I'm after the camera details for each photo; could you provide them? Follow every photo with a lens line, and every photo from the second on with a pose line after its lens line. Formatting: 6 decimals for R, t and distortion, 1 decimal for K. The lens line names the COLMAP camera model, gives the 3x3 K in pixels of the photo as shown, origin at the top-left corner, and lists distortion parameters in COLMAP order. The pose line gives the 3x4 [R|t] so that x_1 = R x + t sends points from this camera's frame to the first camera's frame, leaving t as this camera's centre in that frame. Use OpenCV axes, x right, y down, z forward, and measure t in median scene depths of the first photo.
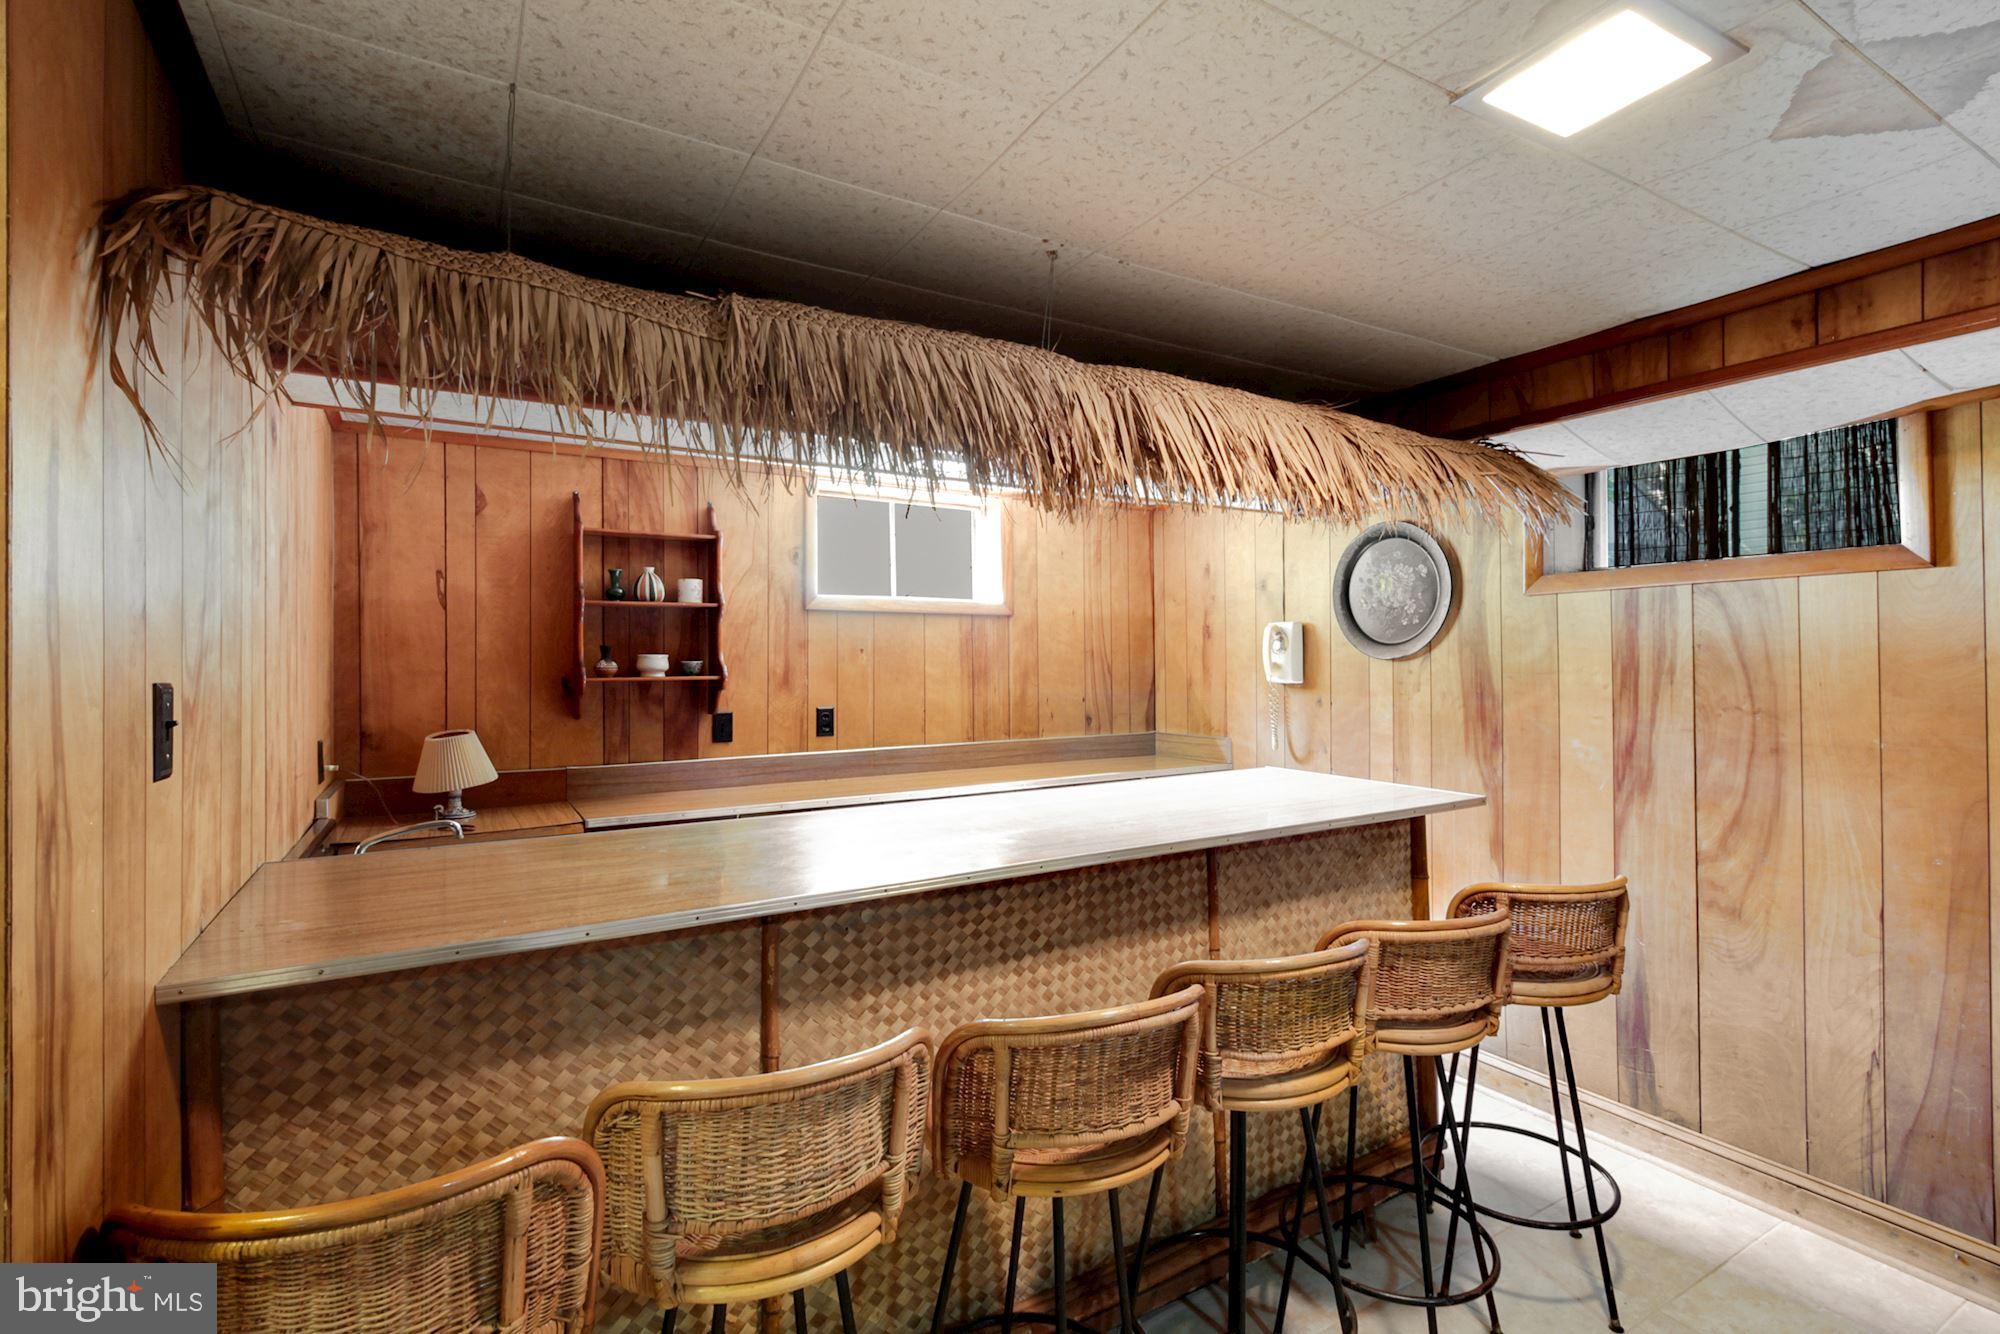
lens RADIAL K [[920.3, 0, 1000.0], [0, 920.3, 667.0], [0, 0, 1]] dist [0.000691, -0.000099]
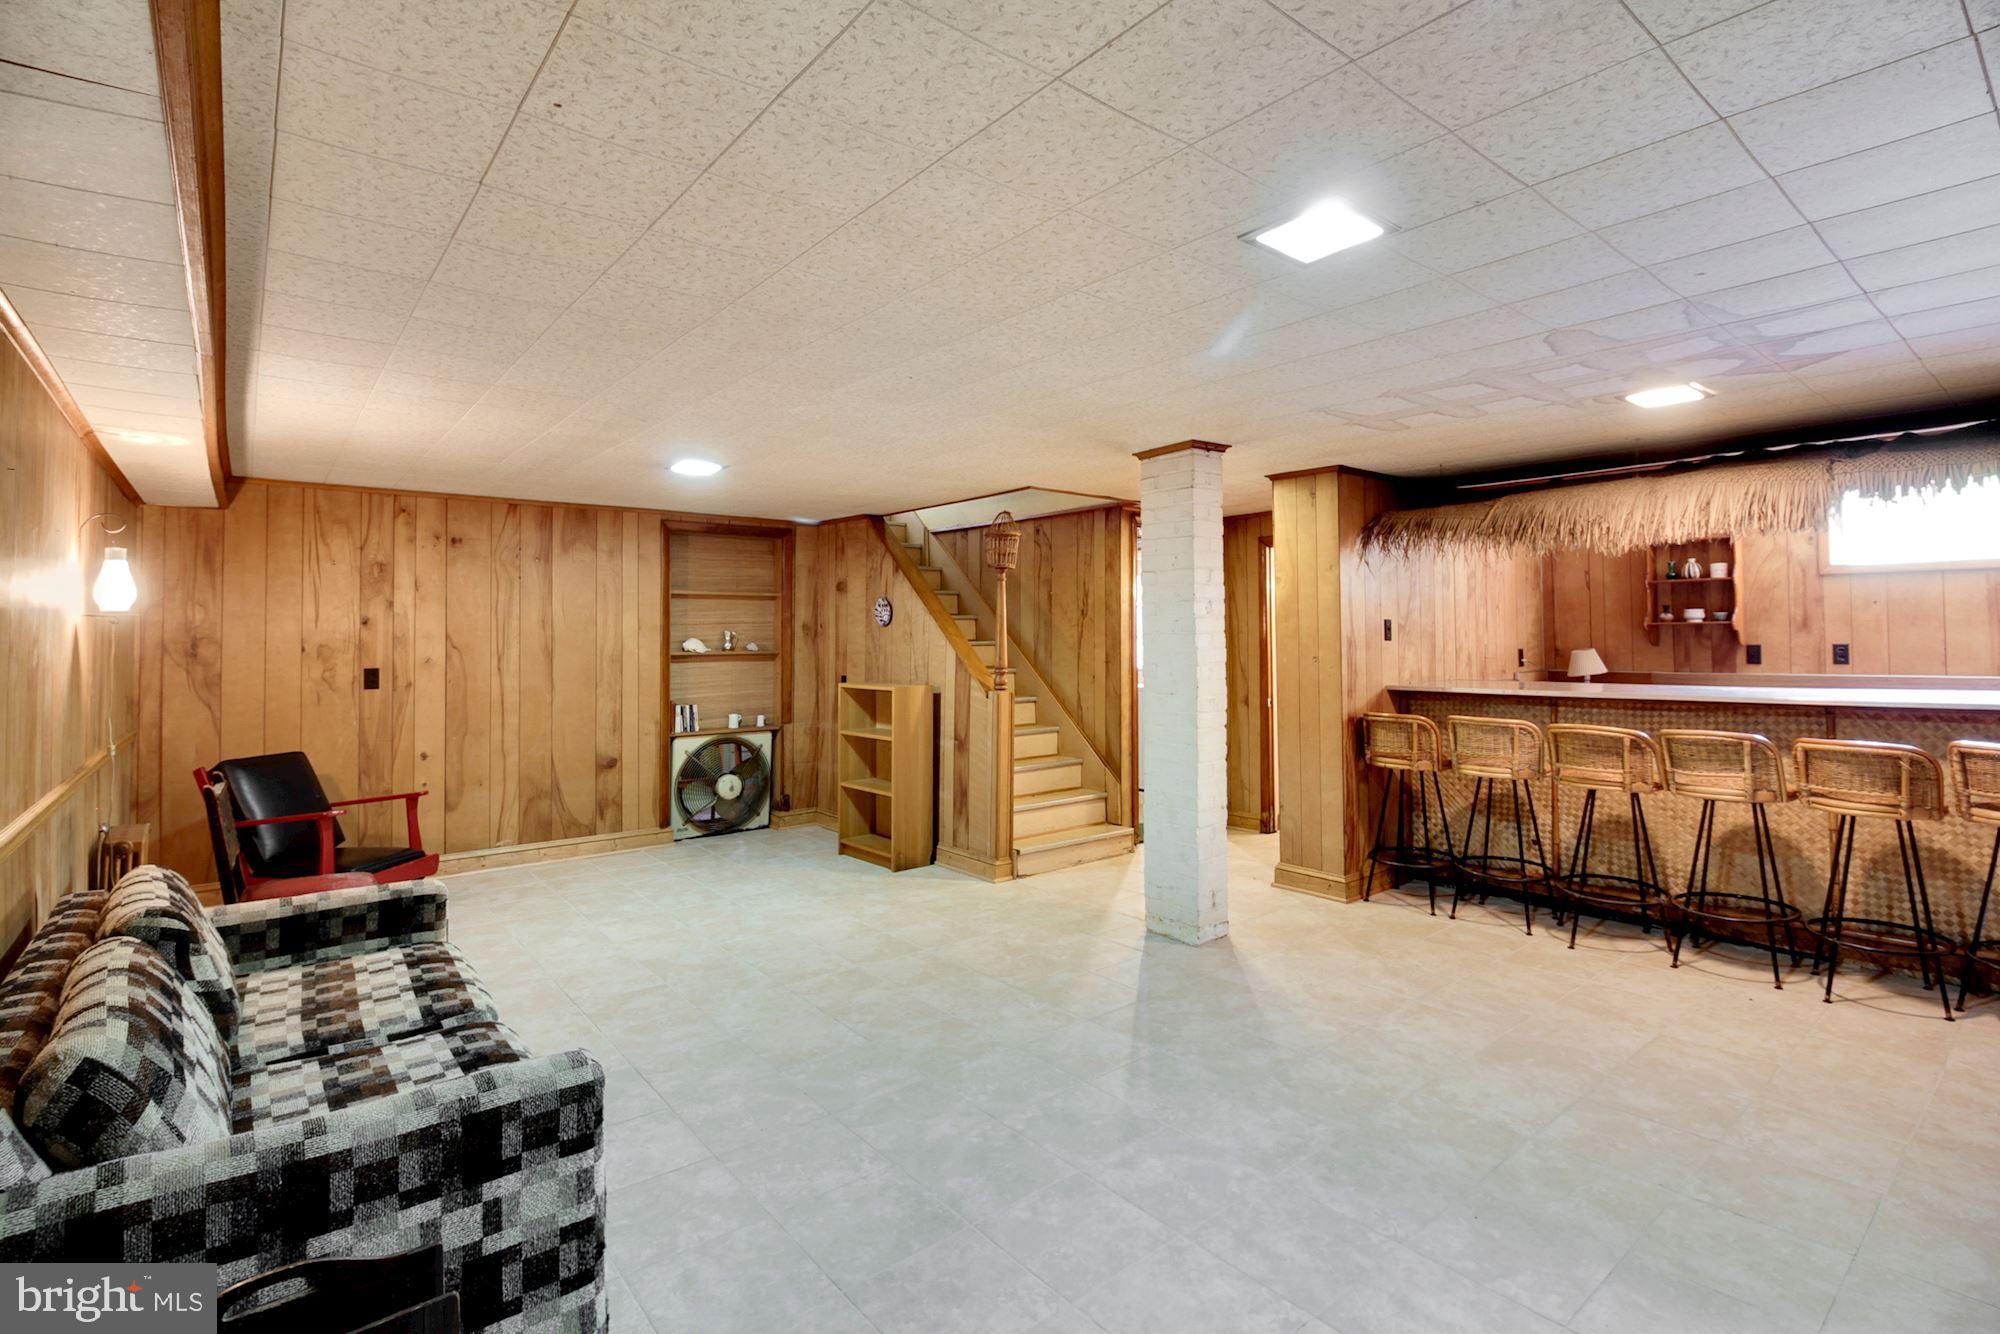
lens RADIAL K [[941.5, 0, 1000.0], [0, 941.5, 667.0], [0, 0, 1]] dist [-0.001814, -0.000285]
pose [[0.128862, 0.032720, -0.991123, 1.186831], [0.000144, 0.999455, 0.033014, 0.035611], [0.991663, -0.004397, 0.128787, -0.510937]]
